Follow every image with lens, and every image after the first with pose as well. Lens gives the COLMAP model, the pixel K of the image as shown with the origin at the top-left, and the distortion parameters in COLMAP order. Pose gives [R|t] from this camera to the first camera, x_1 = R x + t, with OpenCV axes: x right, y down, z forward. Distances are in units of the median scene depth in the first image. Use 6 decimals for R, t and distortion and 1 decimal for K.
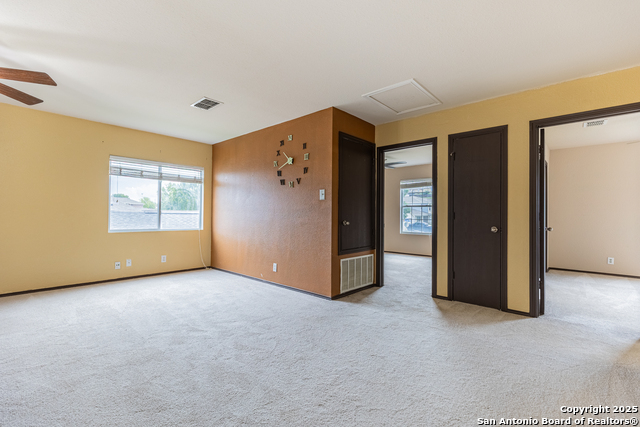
lens RADIAL K [[288.8, 0, 321.4], [0, 288.8, 214.1], [0, 0, 1]] dist [0.008243, -0.001019]
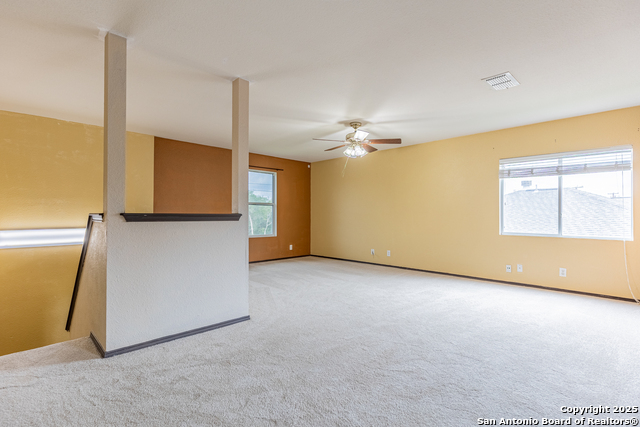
lens RADIAL K [[304.5, 0, 321.9], [0, 304.5, 212.1], [0, 0, 1]] dist [-0.004926, -0.000184]
pose [[-0.035382, -0.021615, -0.999140, 0.327379], [-0.005242, 0.999756, -0.021442, 0.009351], [0.999360, 0.004479, -0.035487, 0.366674]]
